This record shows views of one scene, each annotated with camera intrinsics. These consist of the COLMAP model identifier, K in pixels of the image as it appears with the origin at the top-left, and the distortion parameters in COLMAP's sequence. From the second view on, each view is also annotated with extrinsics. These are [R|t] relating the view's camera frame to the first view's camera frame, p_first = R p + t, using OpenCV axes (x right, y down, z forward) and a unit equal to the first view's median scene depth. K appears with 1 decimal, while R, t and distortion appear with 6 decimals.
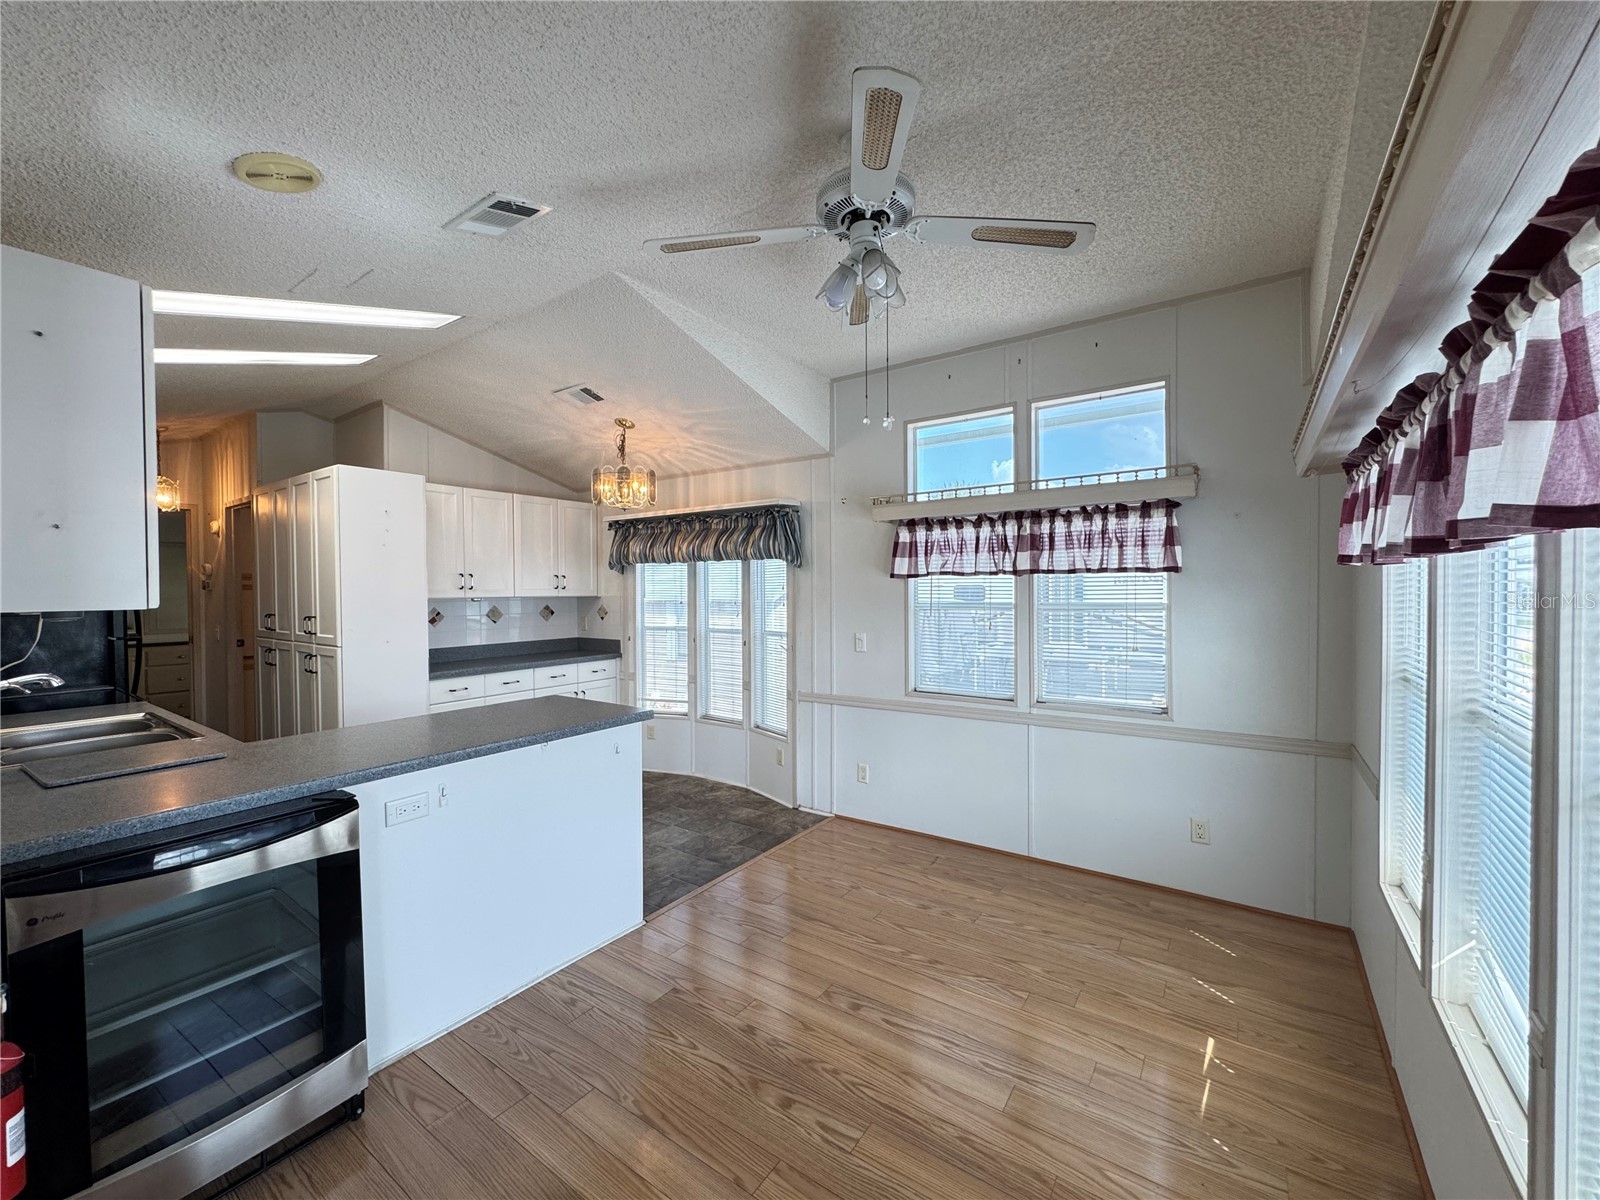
lens RADIAL K [[642.3, 0, 800.0], [0, 642.3, 600.0], [0, 0, 1]] dist [-0.002269, -0.000339]
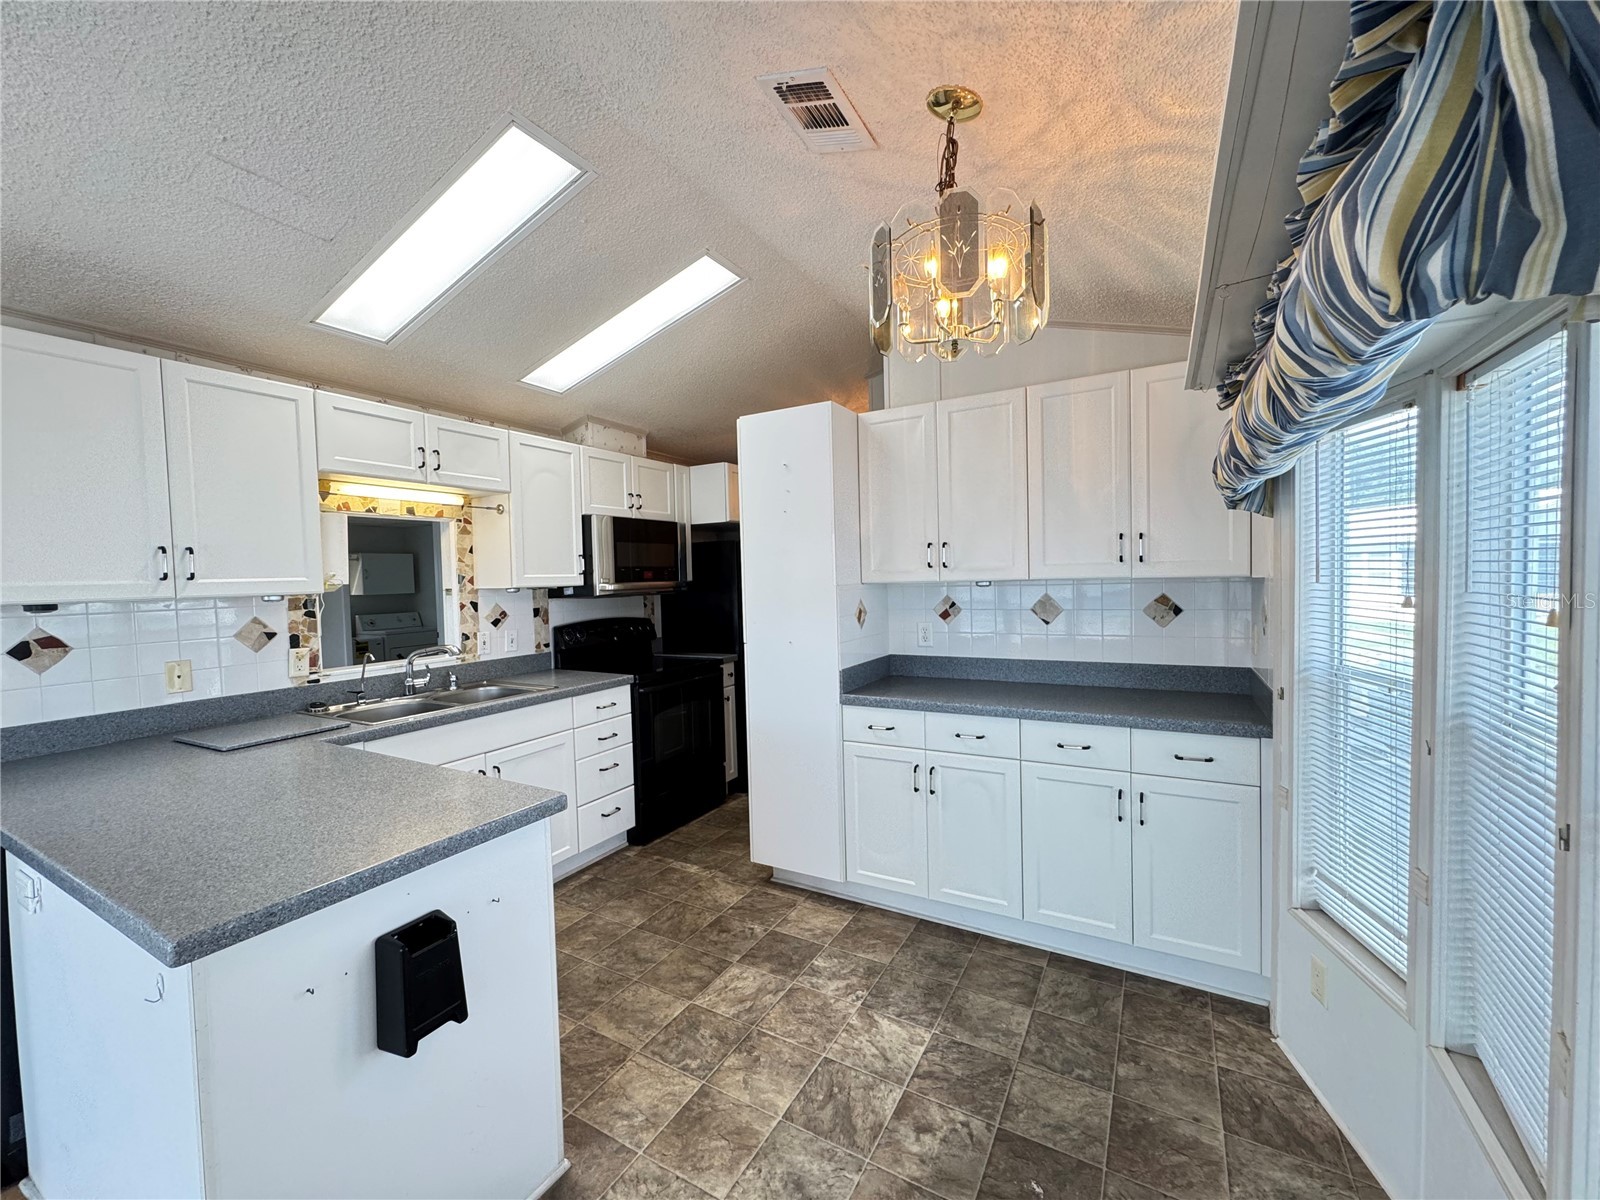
lens RADIAL K [[642.3, 0, 800.0], [0, 642.3, 600.0], [0, 0, 1]] dist [-0.002269, -0.000339]
pose [[0.094451, 0.040325, -0.994712, 0.089906], [0.005313, 0.999145, 0.041009, -0.012705], [0.995515, -0.009159, 0.094156, 0.904066]]
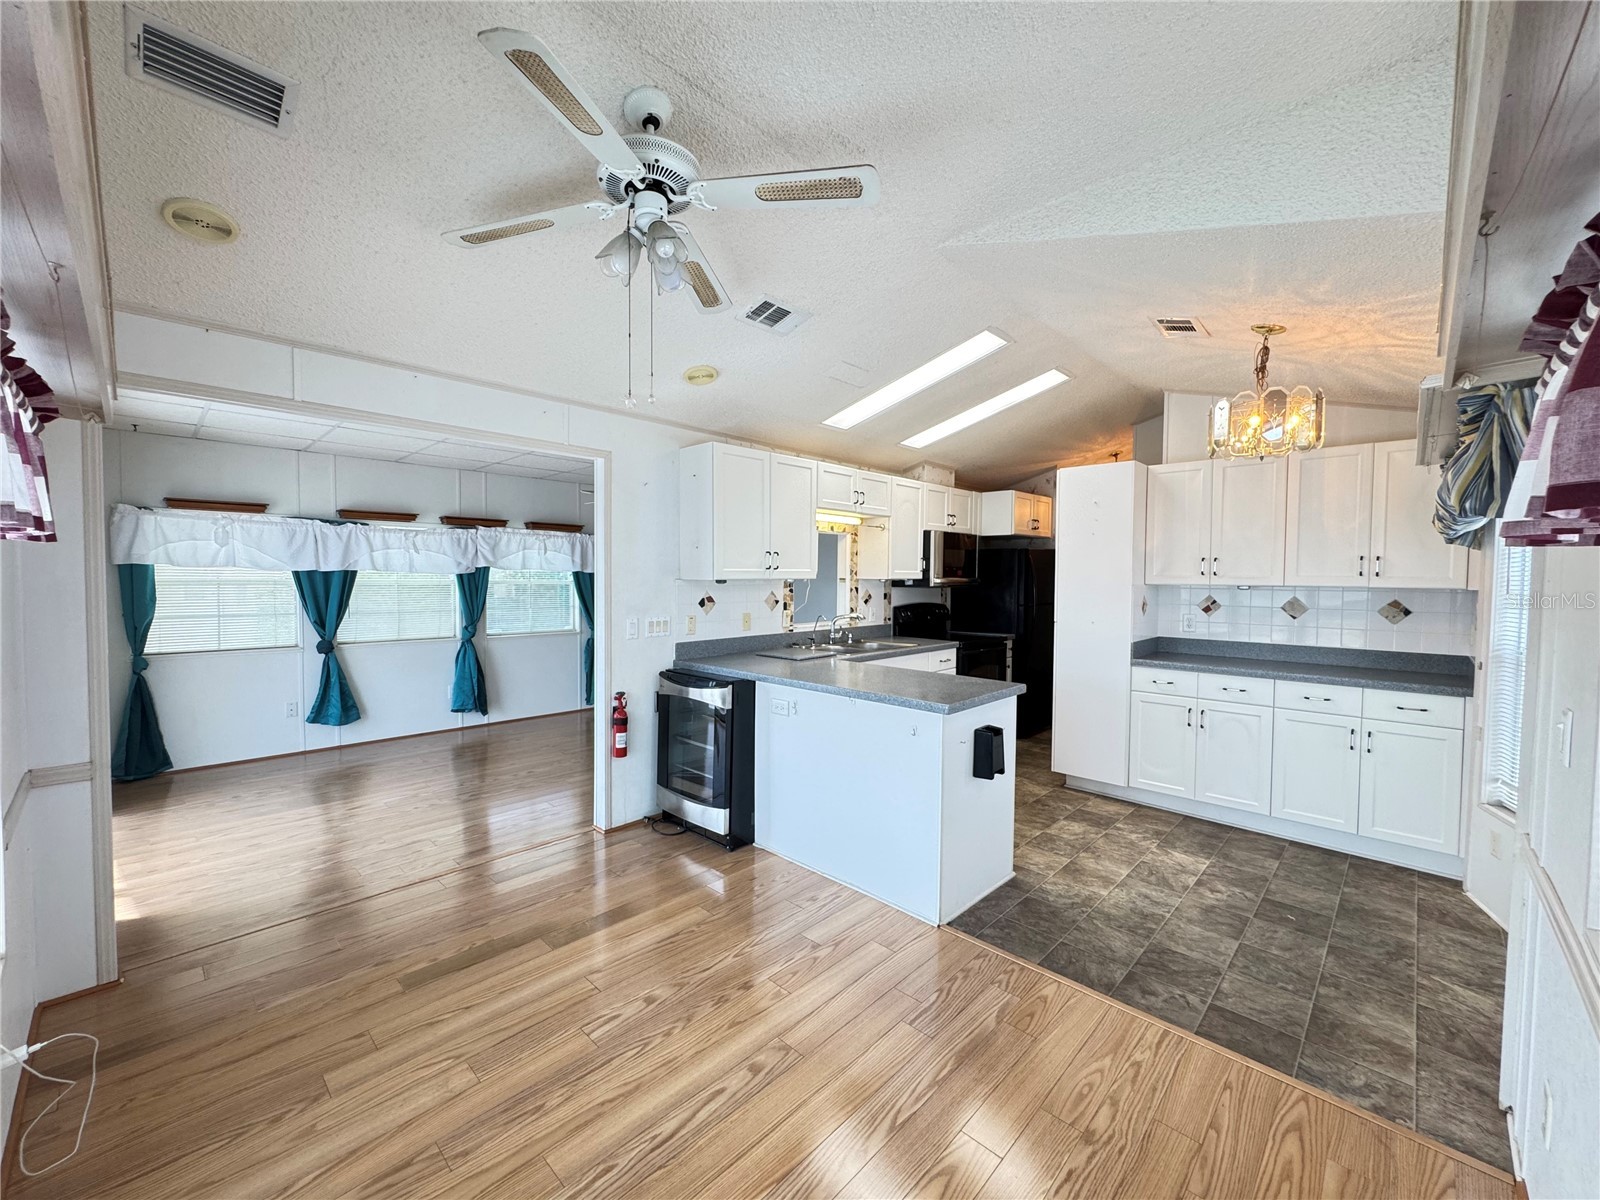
lens RADIAL K [[640.3, 0, 800.0], [0, 640.3, 600.0], [0, 0, 1]] dist [-0.002860, -0.000220]
pose [[-0.156566, 0.043998, -0.986687, 0.487742], [-0.025727, 0.998487, 0.048606, -0.011936], [0.987332, 0.032995, -0.155197, 0.649143]]
